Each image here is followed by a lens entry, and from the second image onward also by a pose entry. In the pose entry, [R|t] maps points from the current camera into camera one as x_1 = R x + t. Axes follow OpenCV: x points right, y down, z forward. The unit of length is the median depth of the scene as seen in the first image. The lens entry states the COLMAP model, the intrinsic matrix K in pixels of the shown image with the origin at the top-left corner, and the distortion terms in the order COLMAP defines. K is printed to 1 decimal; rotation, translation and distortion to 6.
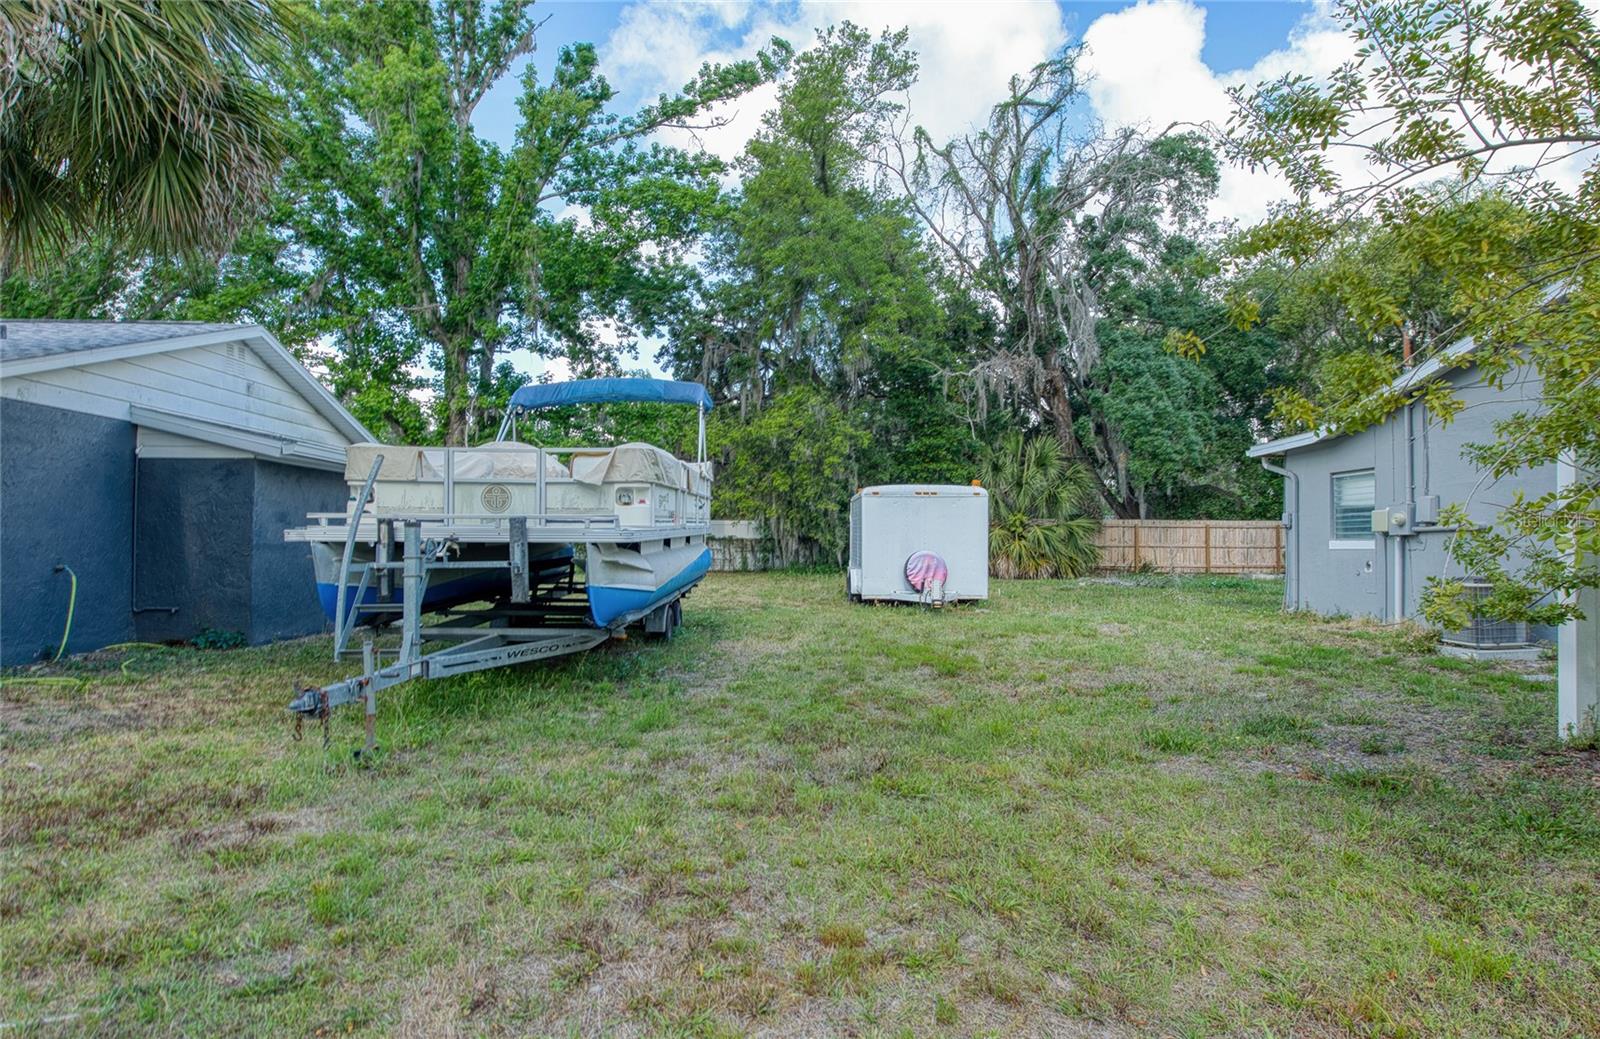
lens RADIAL K [[947.6, 0, 803.9], [0, 947.6, 525.7], [0, 0, 1]] dist [0.005170, 0.002514]
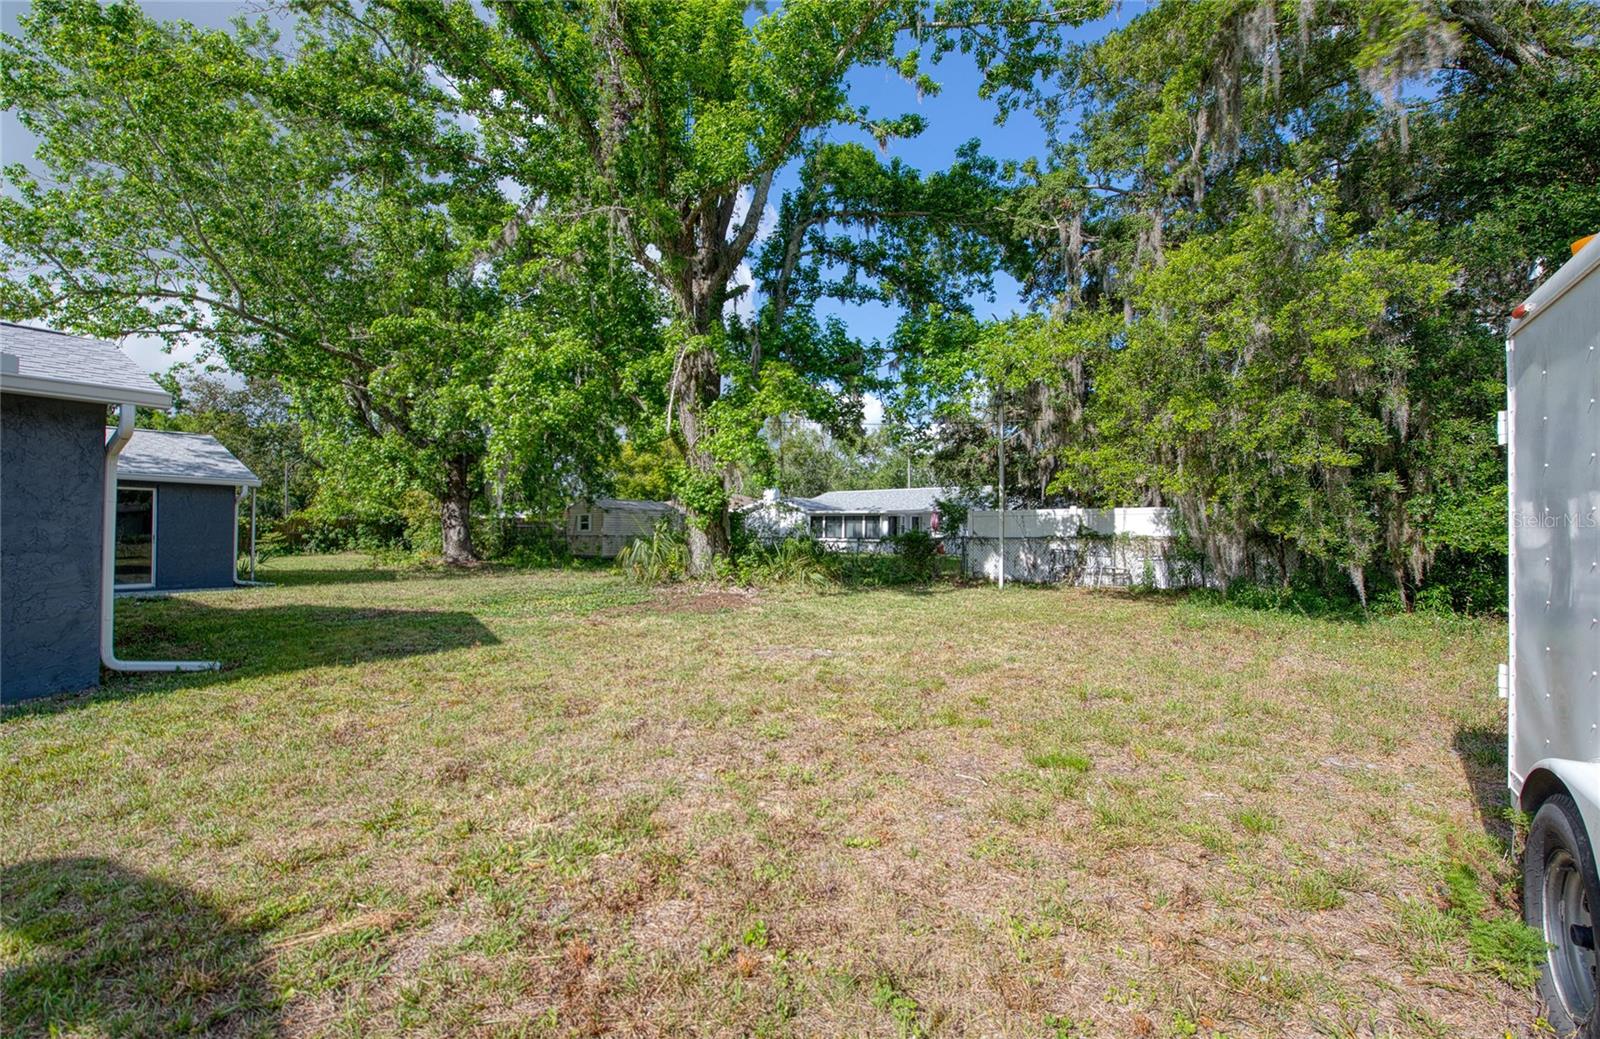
lens RADIAL K [[696.4, 0, 782.3], [0, 696.4, 518.9], [0, 0, 1]] dist [-0.012449, -0.003118]
pose [[0.811192, -0.024587, -0.584263, 0.008534], [0.019296, 0.999697, -0.015278, 0.005153], [0.584462, 0.001119, 0.811421, 0.563449]]
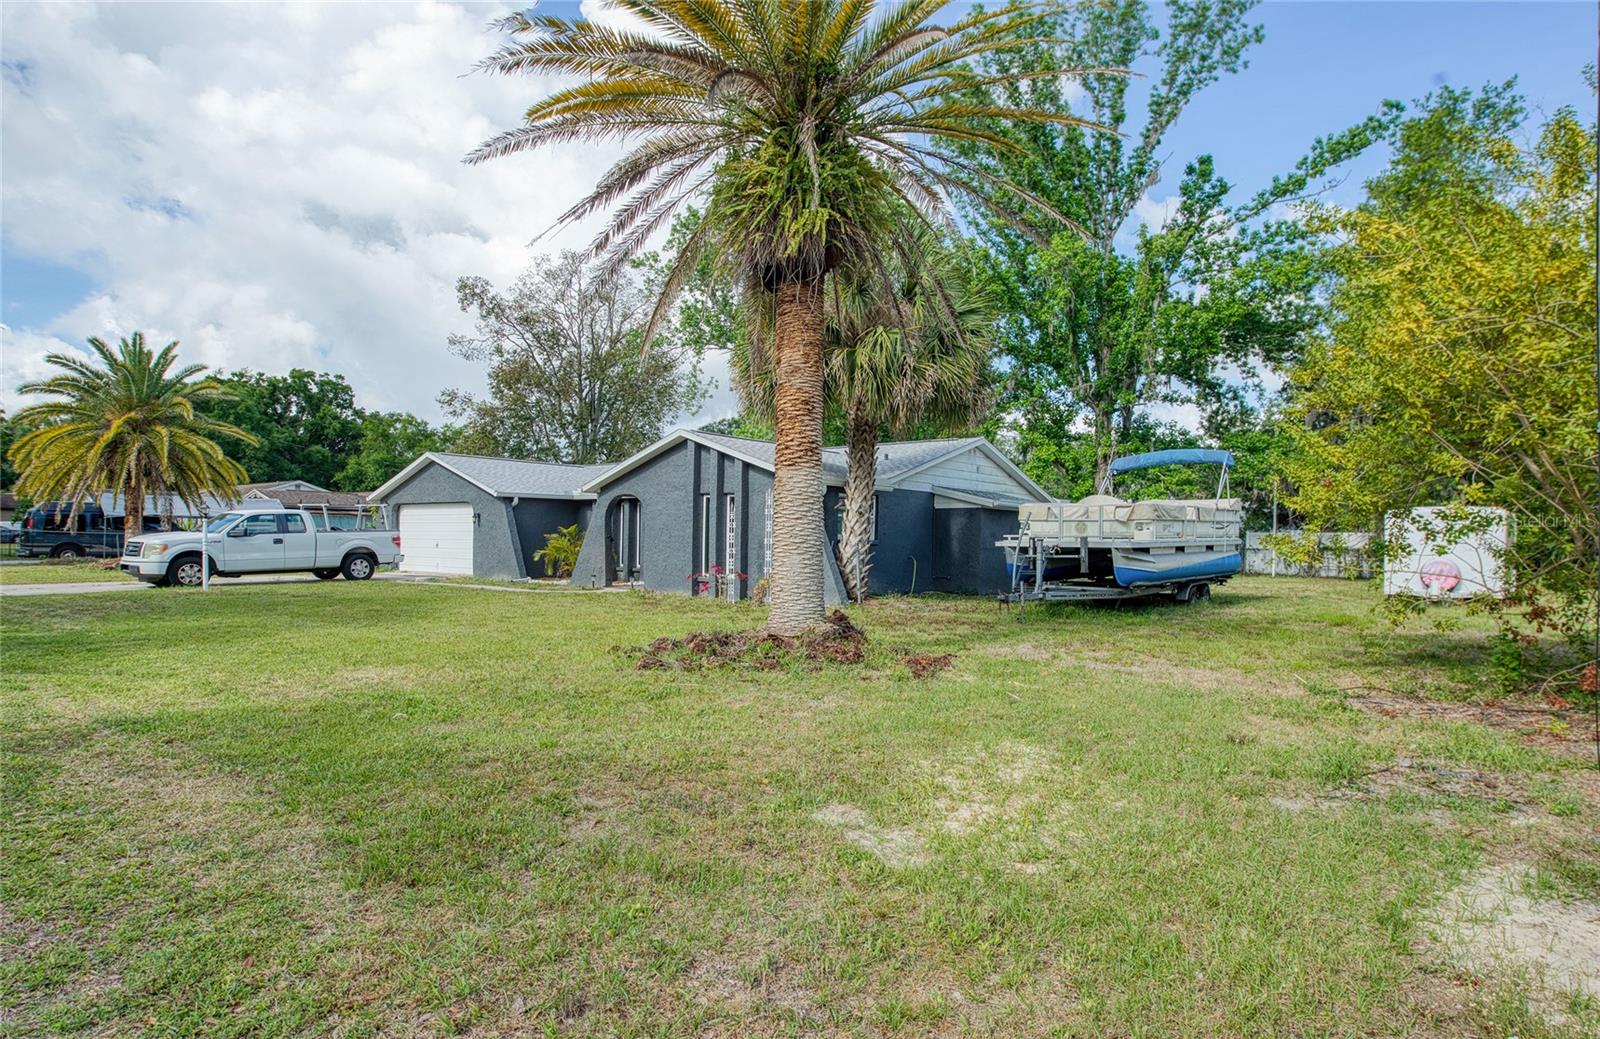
lens RADIAL K [[947.6, 0, 798.9], [0, 947.6, 527.2], [0, 0, 1]] dist [0.005170, 0.002514]
pose [[0.765324, -0.005722, -0.643620, 0.174399], [-0.000167, 0.999959, -0.009089, -0.002900], [0.643645, 0.007063, 0.765291, -0.326239]]
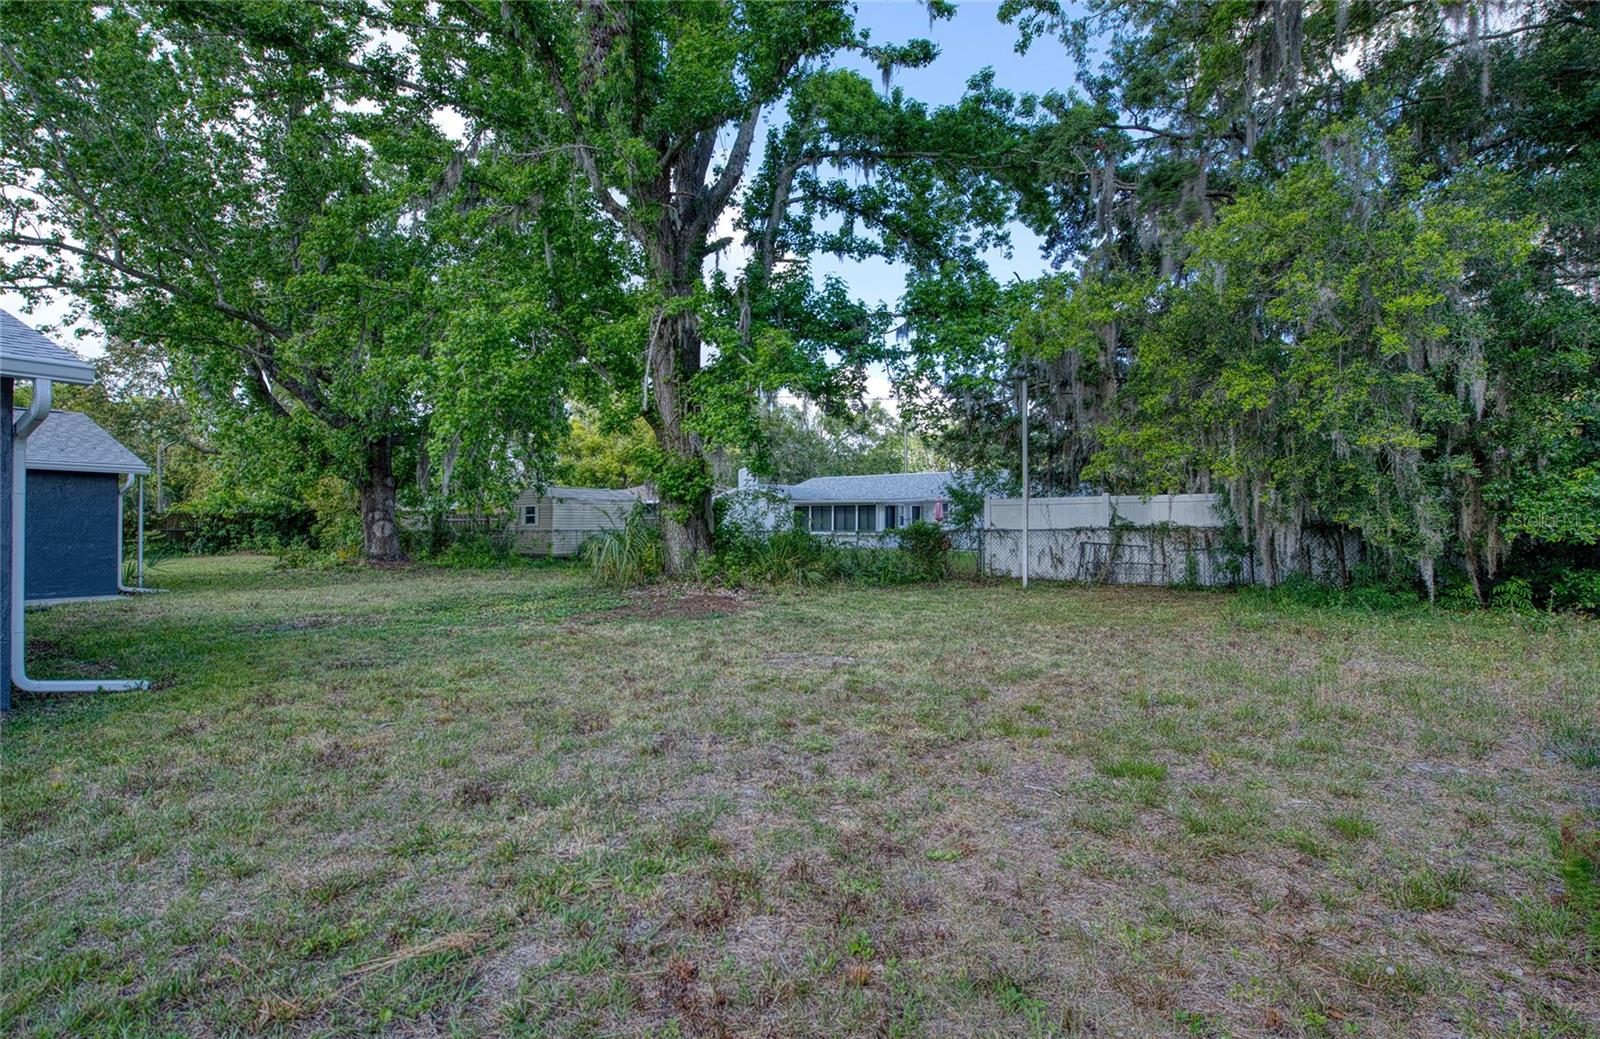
lens RADIAL K [[817.5, 0, 784.4], [0, 817.5, 519.9], [0, 0, 1]] dist [-0.006506, -0.001730]
pose [[0.832883, -0.022070, -0.553009, 0.002377], [0.025397, 0.999676, -0.001646, 0.004958], [0.552866, -0.012674, 0.833174, 0.548908]]
